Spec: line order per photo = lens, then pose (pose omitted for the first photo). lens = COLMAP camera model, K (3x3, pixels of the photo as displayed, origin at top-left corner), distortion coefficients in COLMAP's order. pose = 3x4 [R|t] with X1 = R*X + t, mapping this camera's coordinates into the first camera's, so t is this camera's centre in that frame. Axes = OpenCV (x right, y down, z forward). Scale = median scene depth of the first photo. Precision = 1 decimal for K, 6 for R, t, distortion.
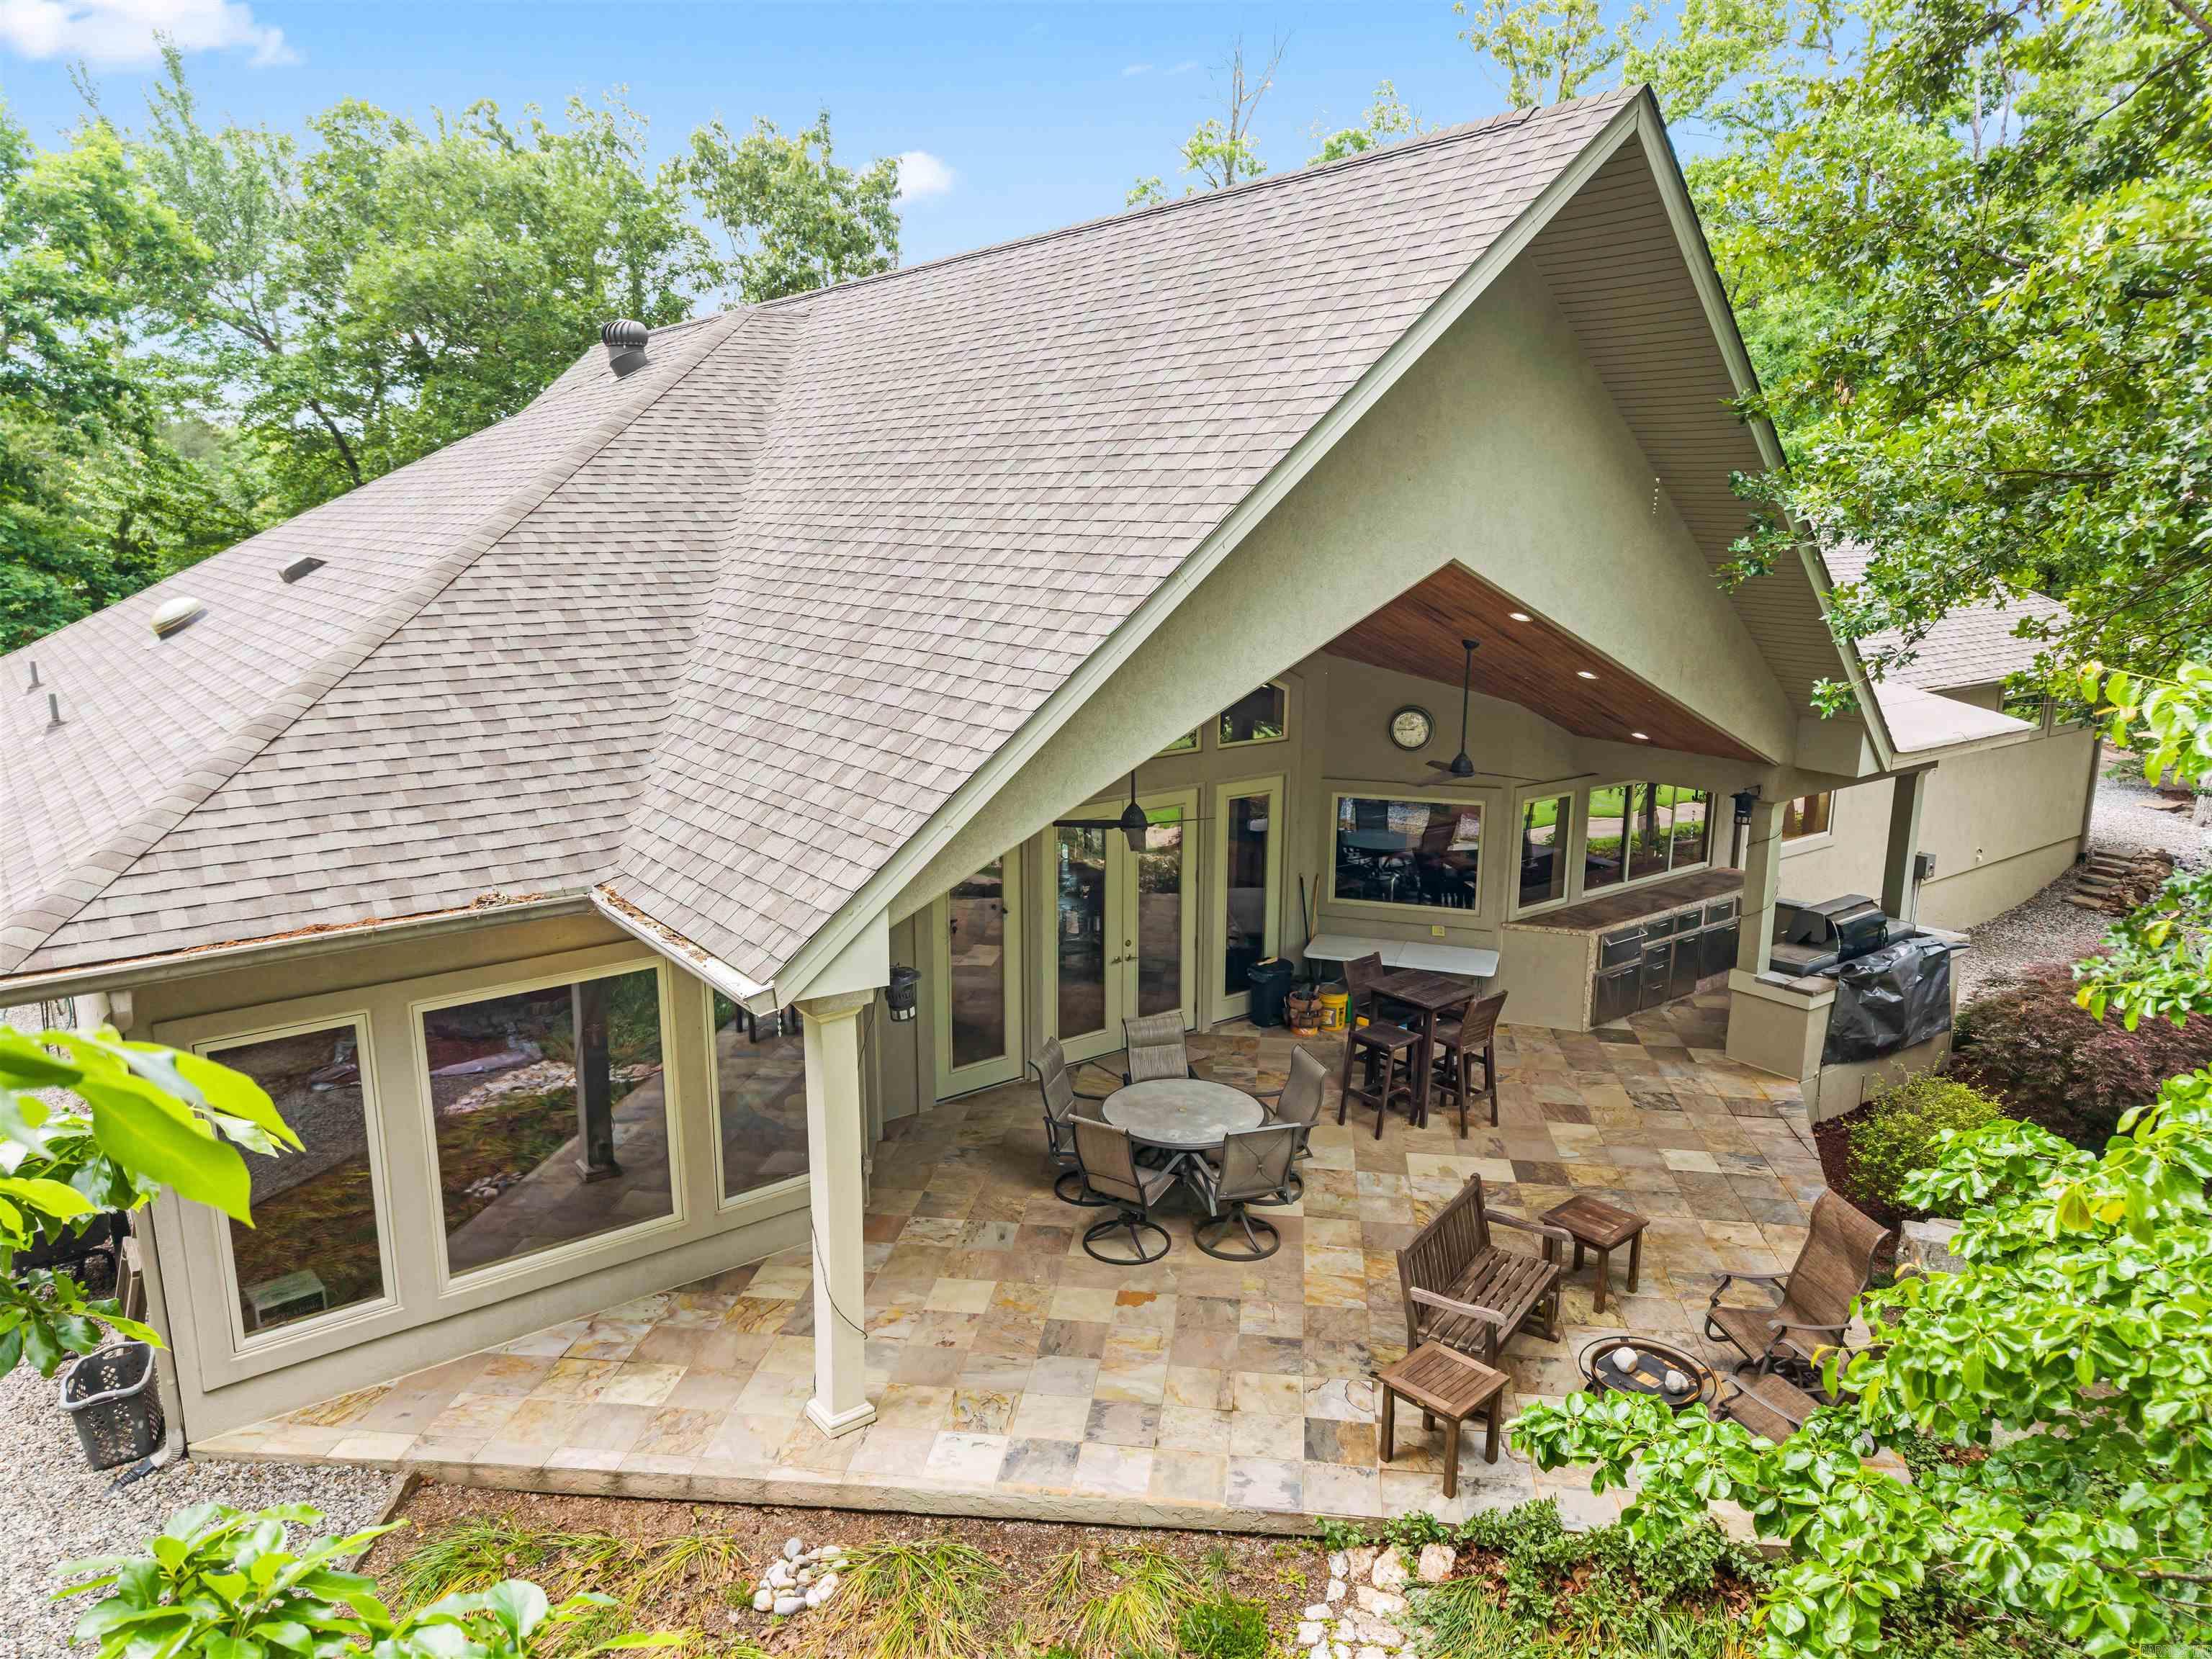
lens RADIAL K [[1449.1, 0, 1106.0], [0, 1449.1, 829.5], [0, 0, 1]] dist [0.002423, 0.000407]
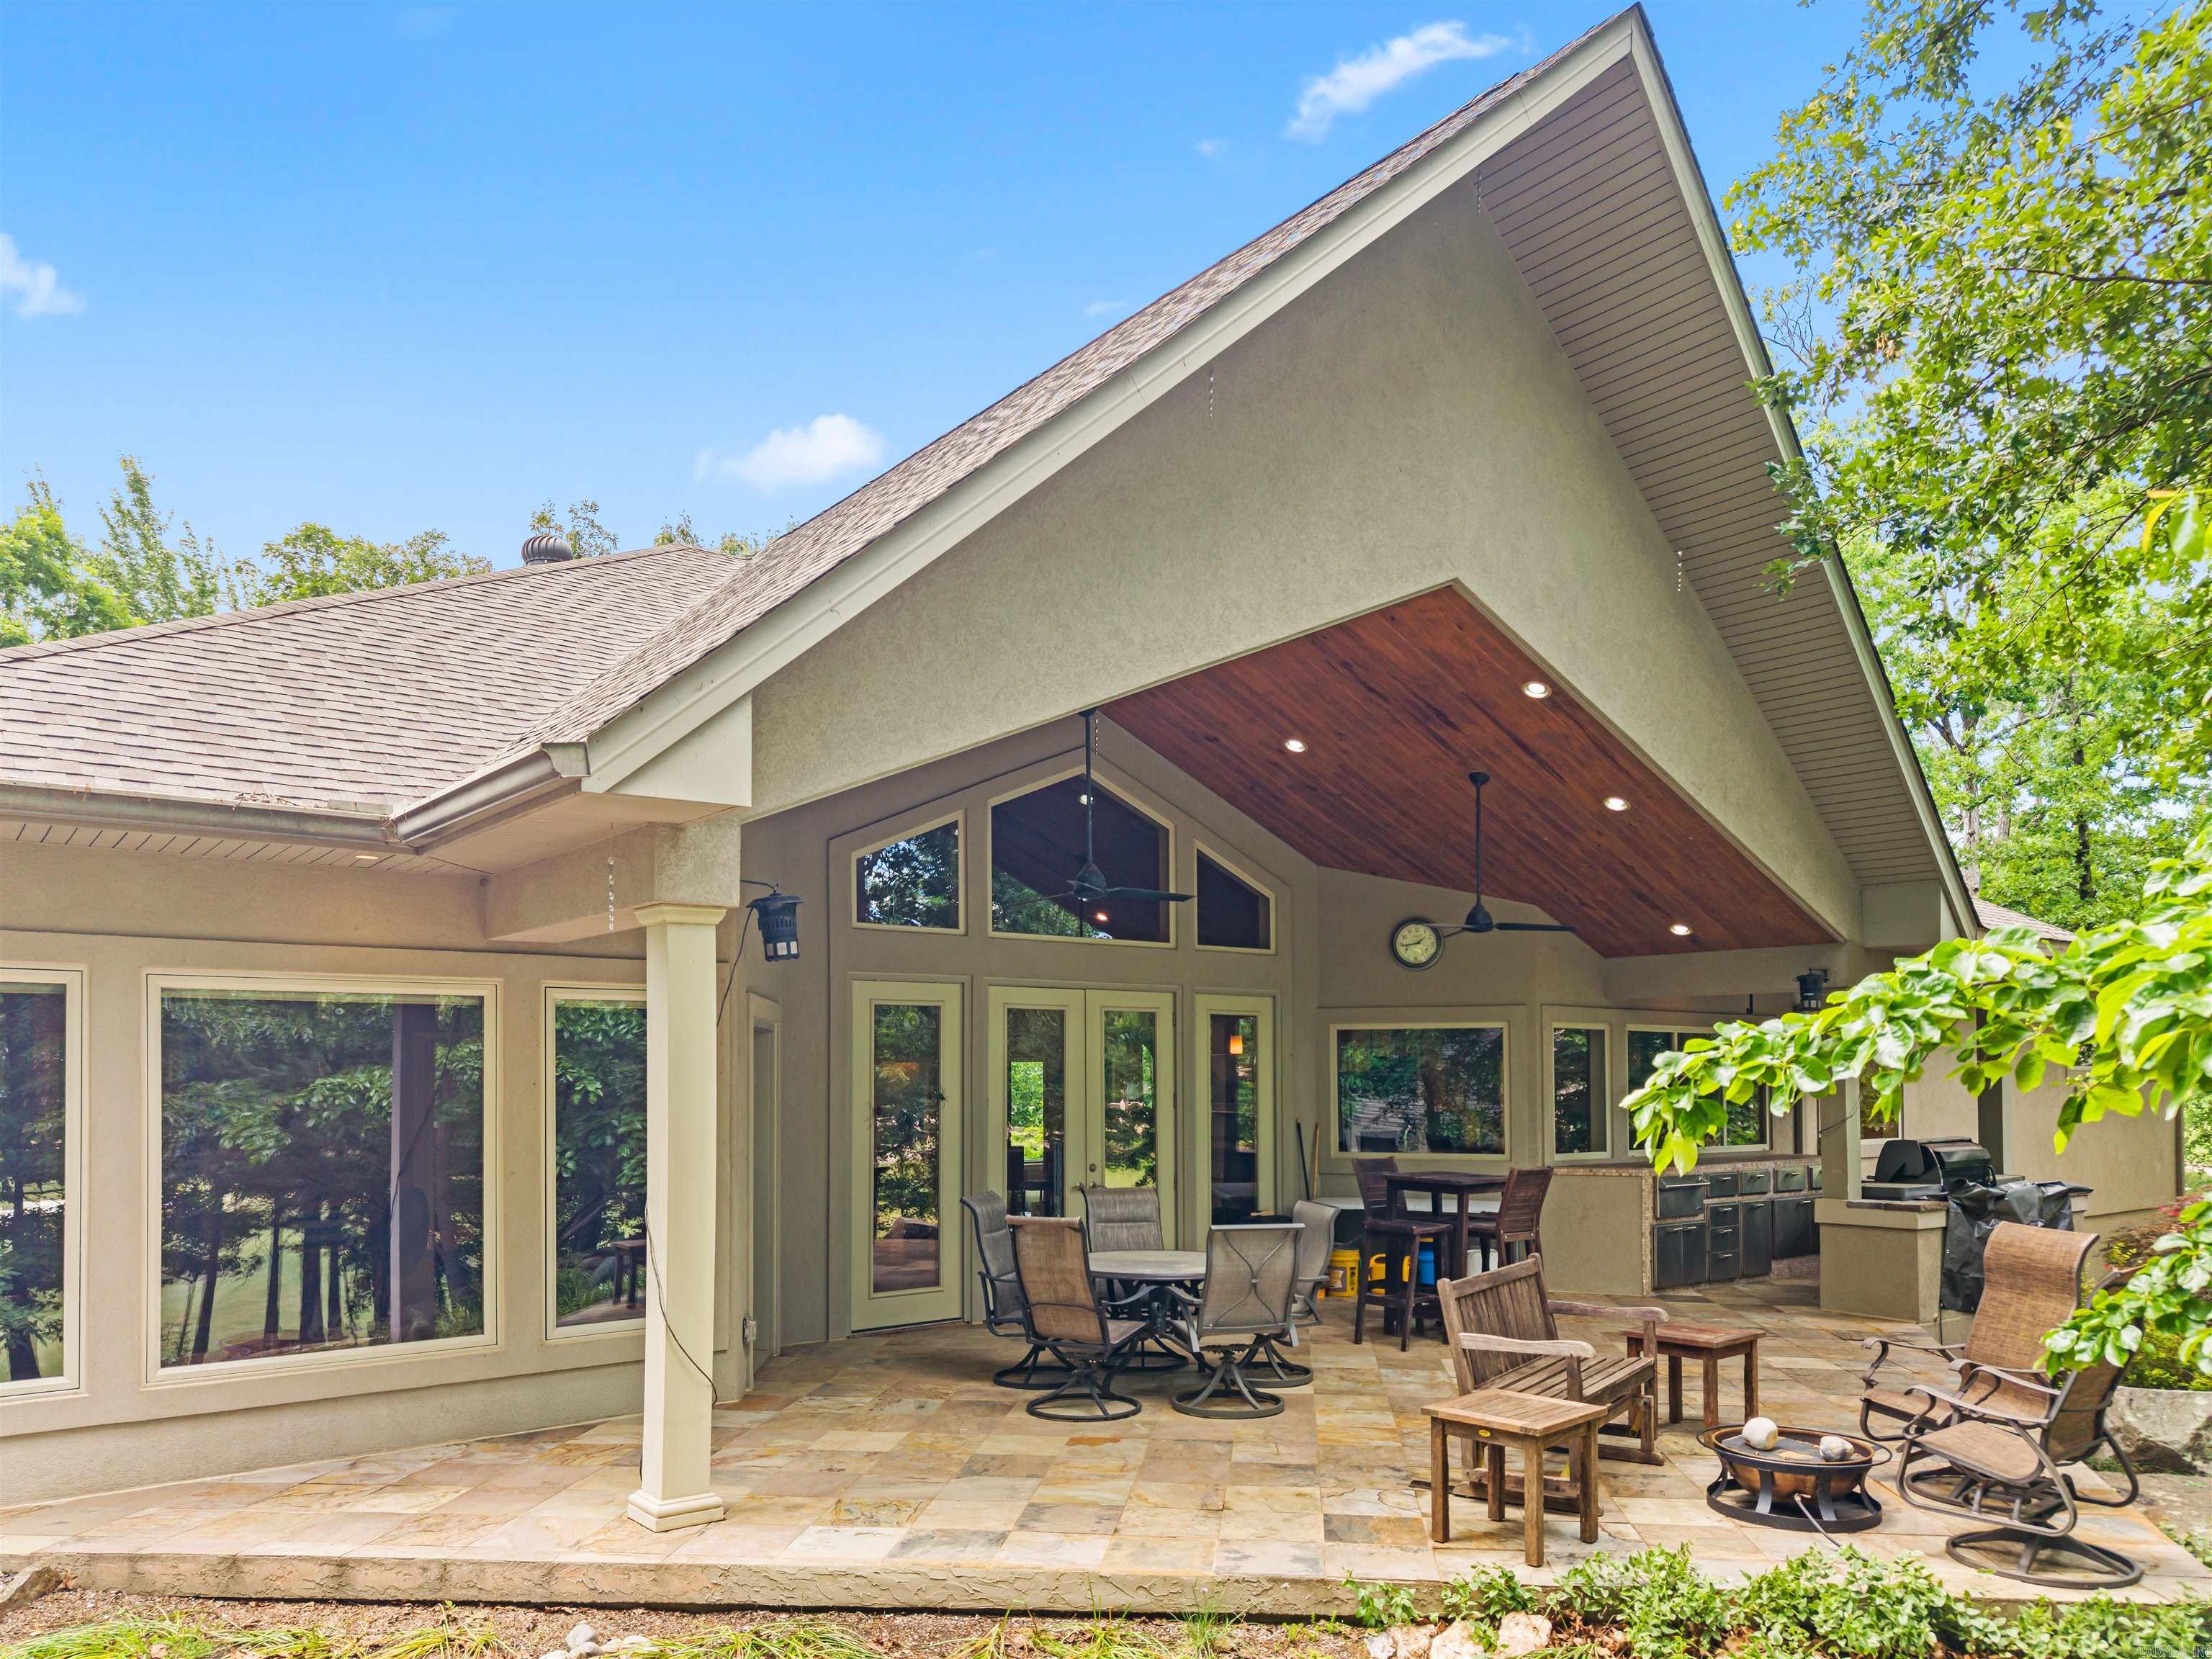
lens RADIAL K [[1530.3, 0, 1100.3], [0, 1530.3, 1064.8], [0, 0, 1]] dist [0.000991, -0.001602]
pose [[0.999950, -0.004933, 0.008683, 0.019546], [0.006796, 0.973239, -0.229693, 0.331917], [-0.007318, 0.229740, 0.973224, 0.195965]]
